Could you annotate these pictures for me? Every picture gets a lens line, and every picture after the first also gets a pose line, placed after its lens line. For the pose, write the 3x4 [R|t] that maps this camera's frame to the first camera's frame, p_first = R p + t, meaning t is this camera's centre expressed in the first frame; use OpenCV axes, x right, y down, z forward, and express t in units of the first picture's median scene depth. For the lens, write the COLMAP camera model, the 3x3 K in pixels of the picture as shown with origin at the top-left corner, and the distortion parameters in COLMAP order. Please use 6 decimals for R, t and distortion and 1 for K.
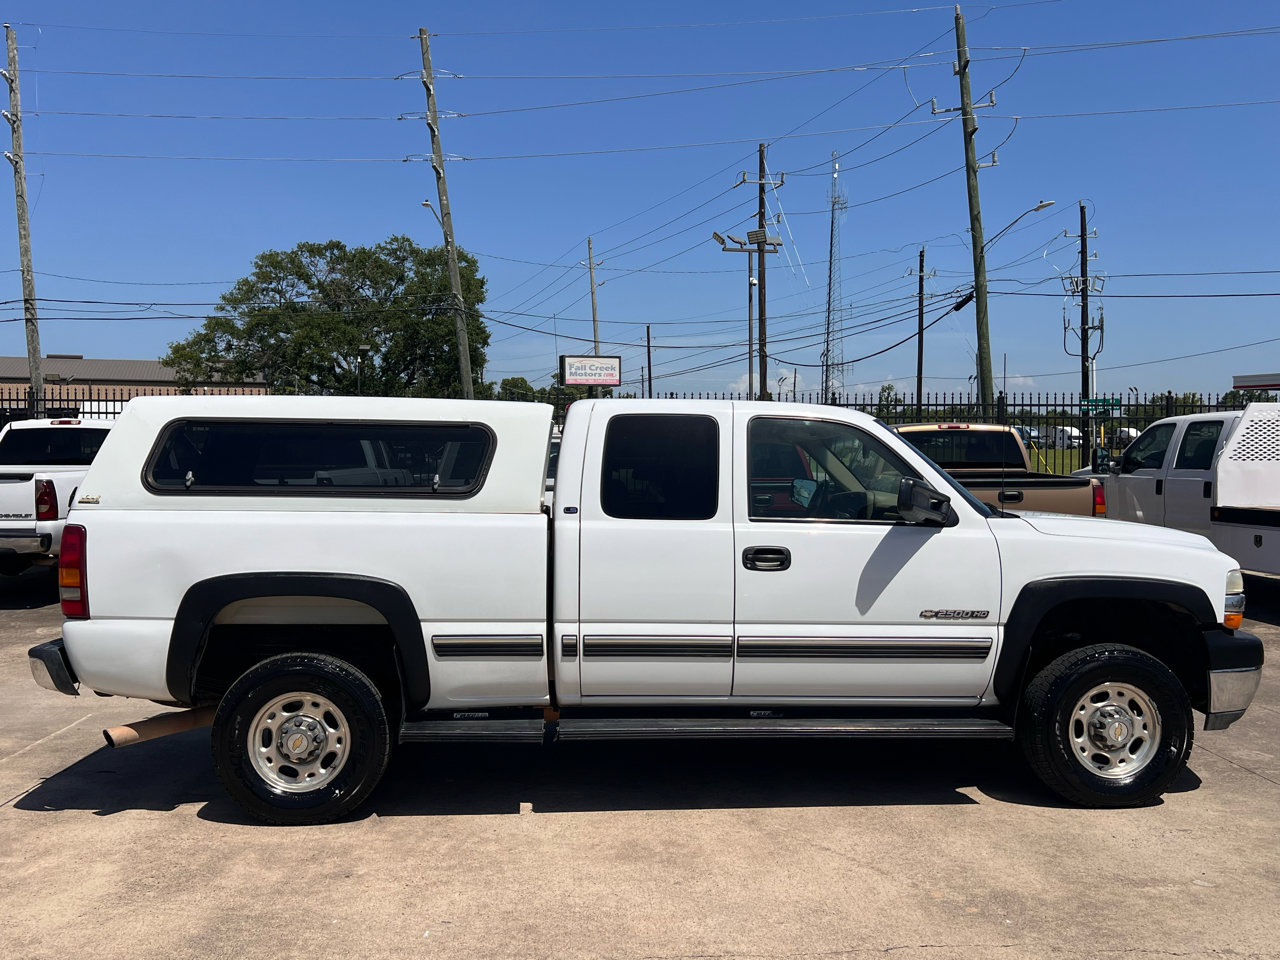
lens RADIAL K [[1140.5, 0, 643.0], [0, 1140.5, 477.2], [0, 0, 1]] dist [0.083466, -0.143852]
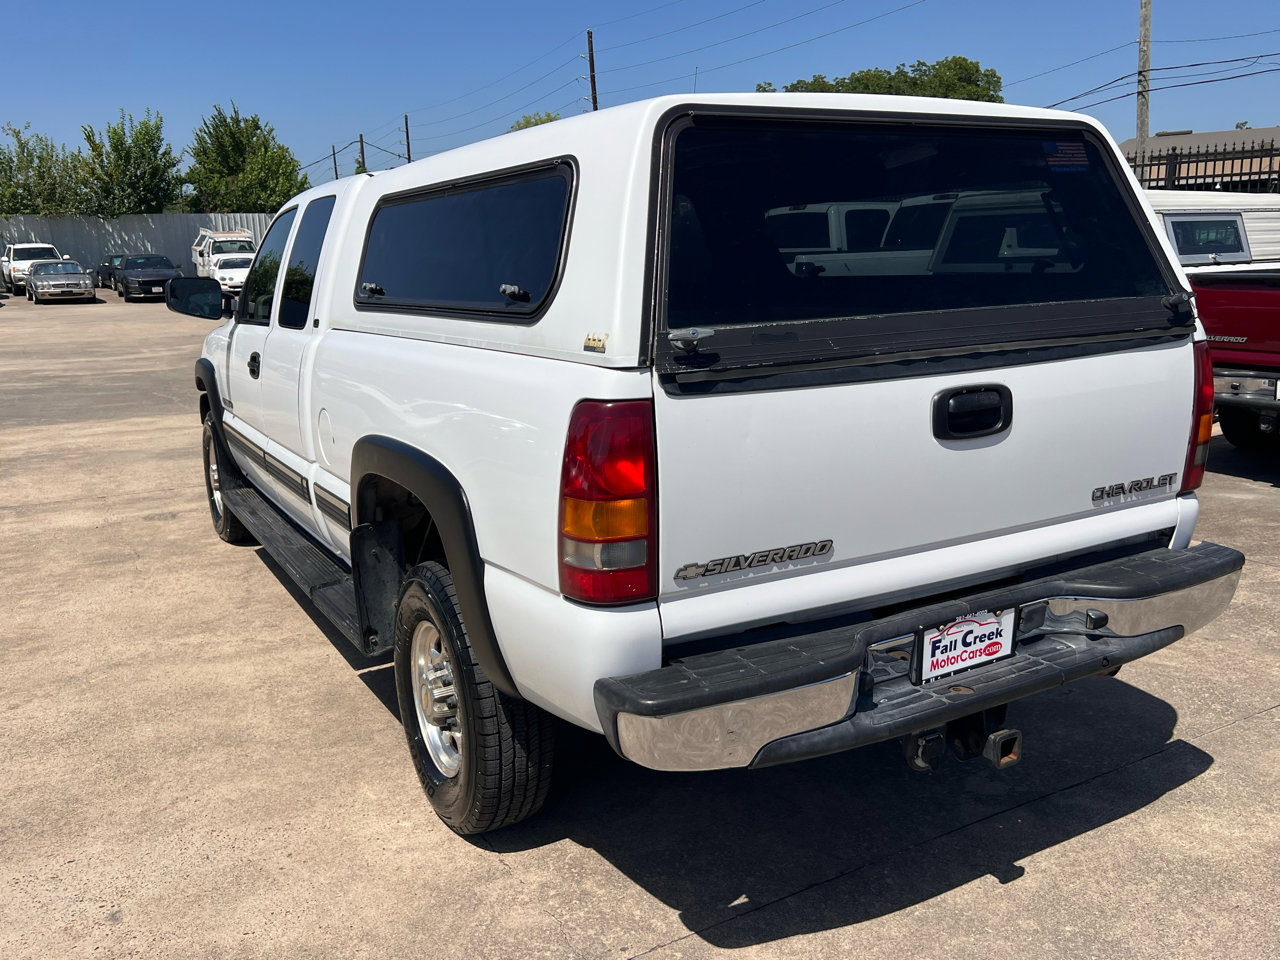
lens RADIAL K [[1082.6, 0, 641.1], [0, 1082.6, 483.1], [0, 0, 1]] dist [0.029322, -0.025531]
pose [[0.466686, 0.181404, -0.865619, 0.444832], [0.003840, 0.978314, 0.207092, -0.006356], [0.884415, -0.099971, 0.455869, 0.440130]]
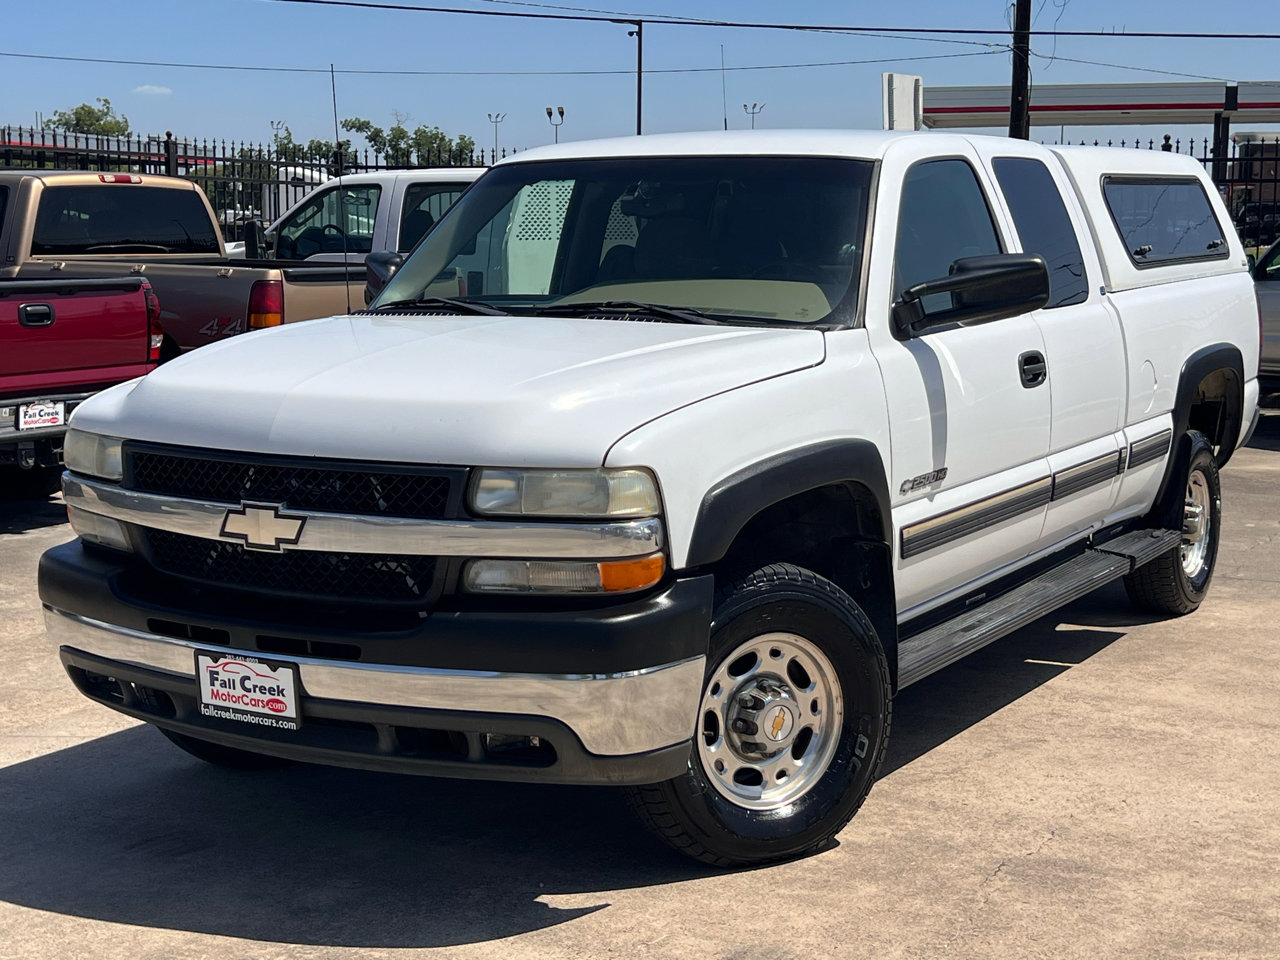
lens RADIAL K [[1914.7, 0, 640.3], [0, 1914.7, 480.8], [0, 0, 1]] dist [0.176299, -0.508756]
pose [[0.540378, -0.105819, 0.834742, -0.488286], [0.018108, 0.993293, 0.114197, 0.002054], [-0.841228, -0.046594, 0.538670, 0.305054]]
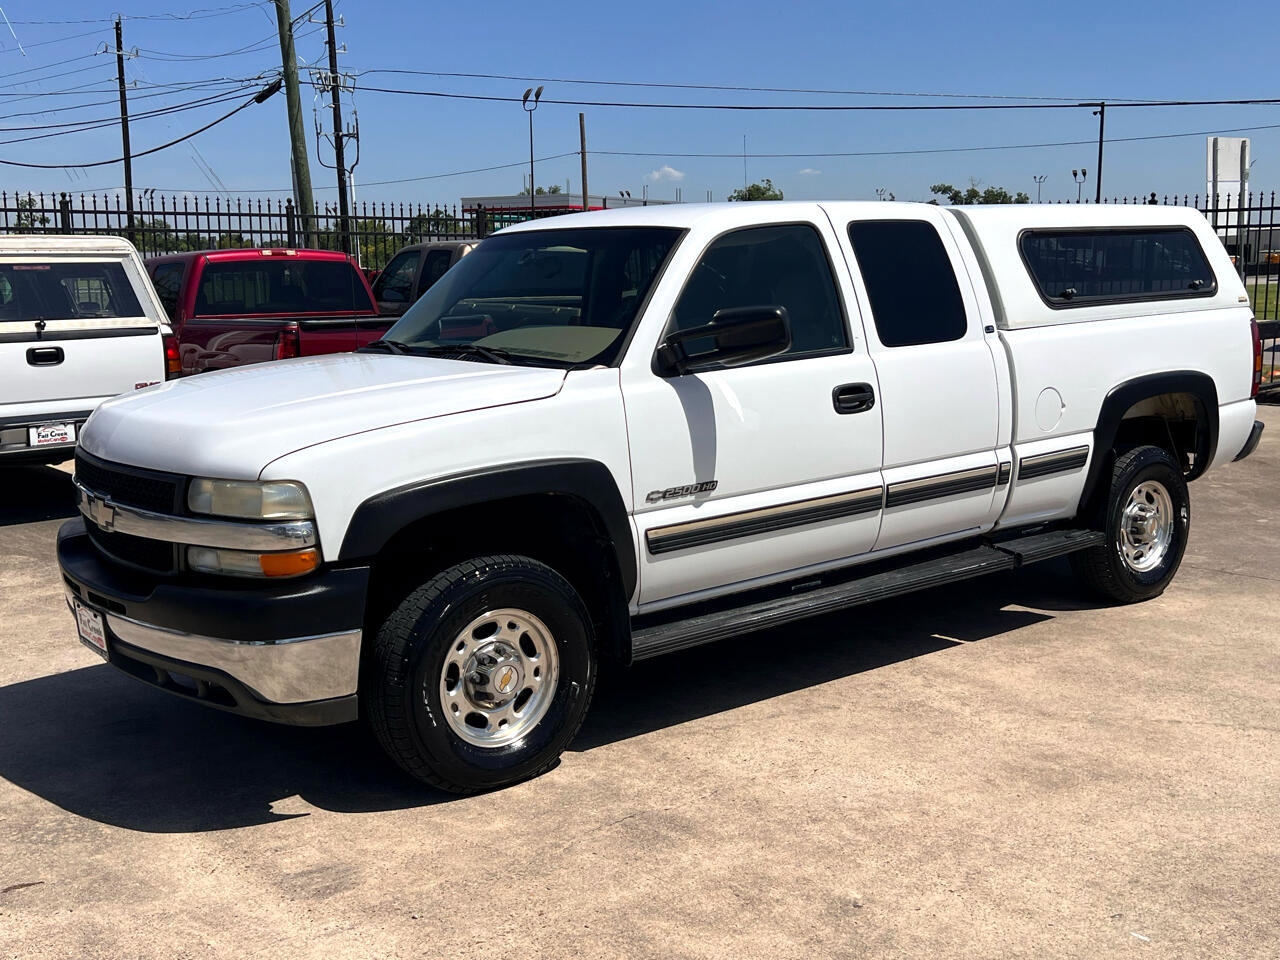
lens RADIAL K [[1344.8, 0, 641.0], [0, 1344.8, 481.0], [0, 0, 1]] dist [0.126852, -0.291996]
pose [[0.801601, -0.102811, 0.588954, -0.305346], [0.030754, 0.990890, 0.131116, 0.000480], [-0.597068, -0.086990, 0.797460, 0.185072]]
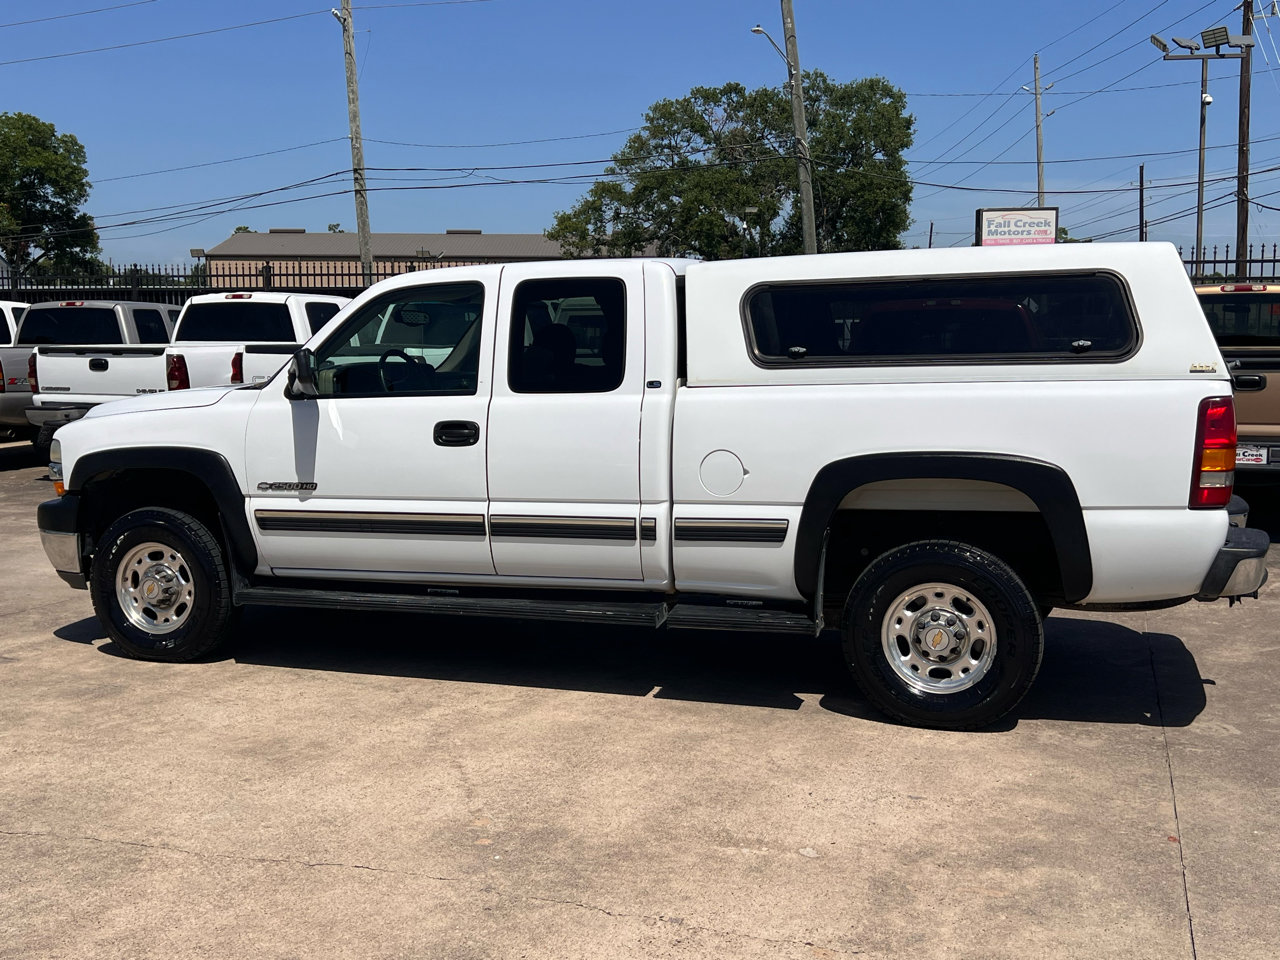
lens RADIAL K [[1369.8, 0, 641.9], [0, 1369.8, 480.6], [0, 0, 1]] dist [0.137342, -0.333802]
pose [[0.935106, 0.035952, -0.352540, 0.269481], [-0.006688, 0.996453, 0.083880, 0.007615], [0.354305, -0.076079, 0.932030, 0.037708]]
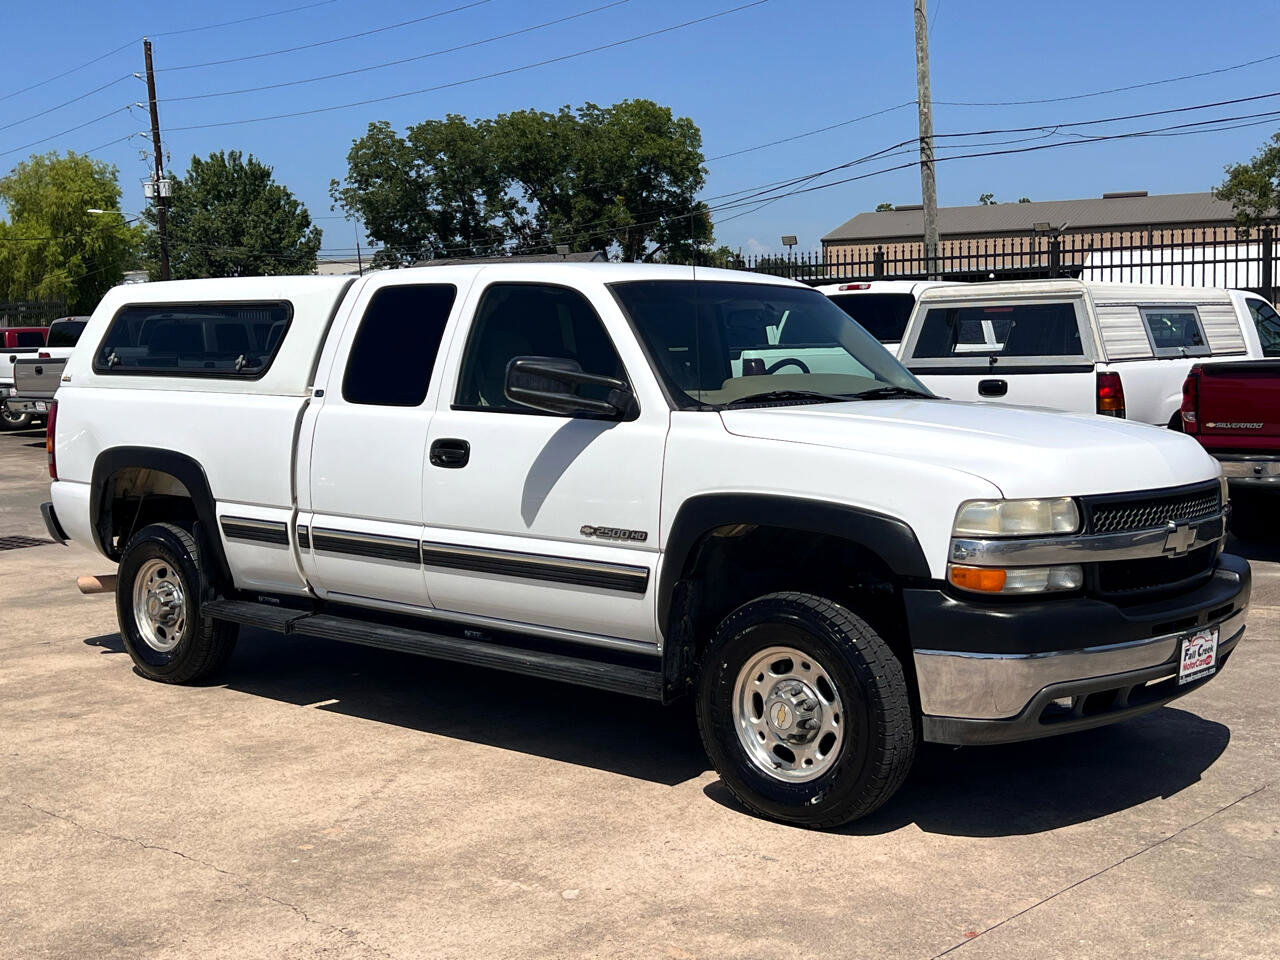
lens RADIAL K [[1615.7, 0, 644.4], [0, 1615.7, 474.7], [0, 0, 1]] dist [0.145831, -0.402323]
pose [[0.699967, 0.047036, -0.712625, 0.485431], [0.005974, 0.997408, 0.071702, 0.000790], [0.714151, -0.054446, 0.697871, 0.117681]]
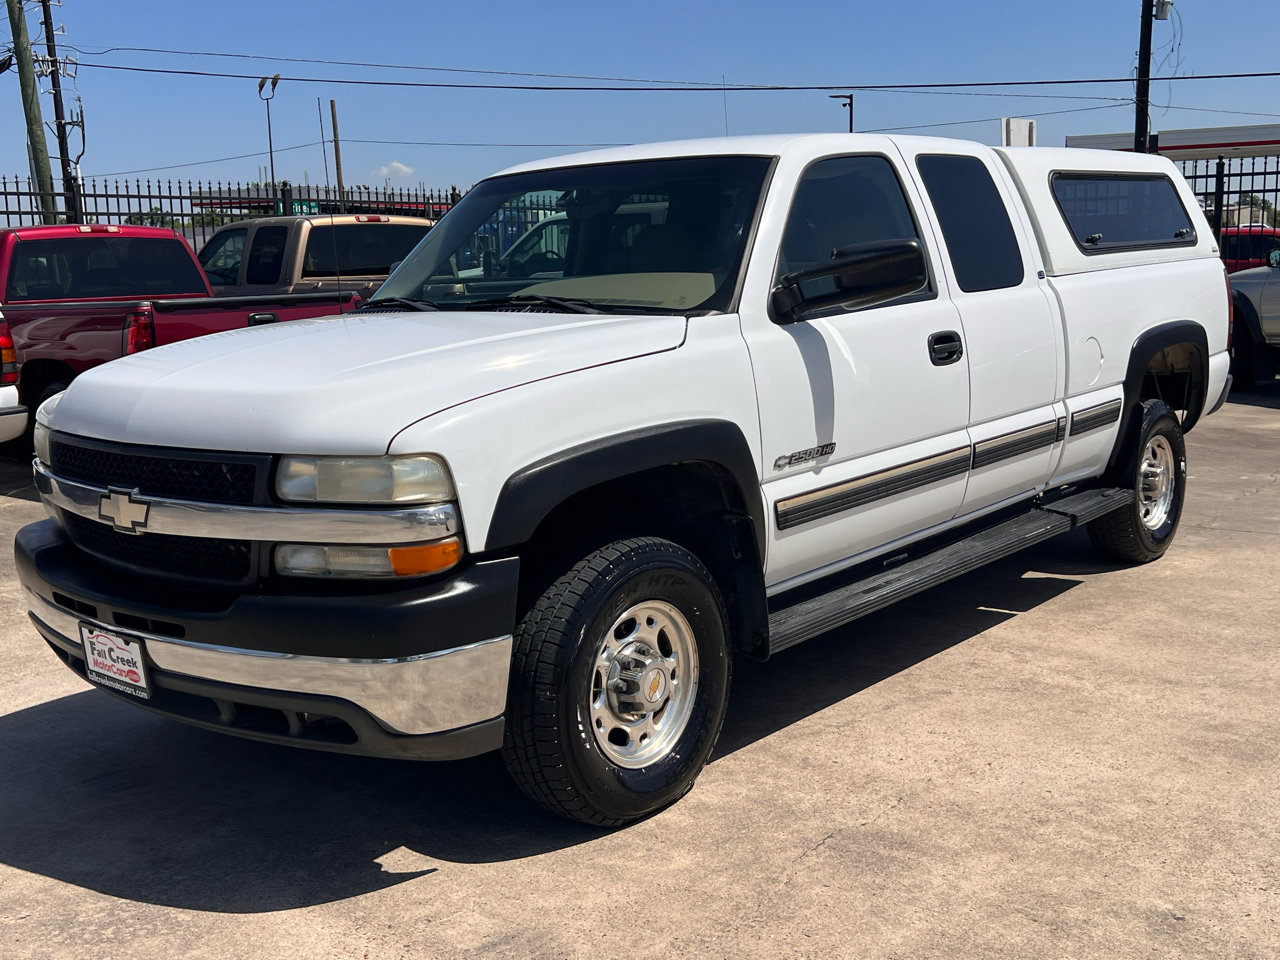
lens RADIAL K [[1344.8, 0, 641.0], [0, 1344.8, 481.0], [0, 0, 1]] dist [0.126852, -0.291996]
pose [[0.672409, -0.137741, 0.727251, -0.343041], [0.050016, 0.988742, 0.141022, 0.011787], [-0.738488, -0.058450, 0.671728, 0.295335]]
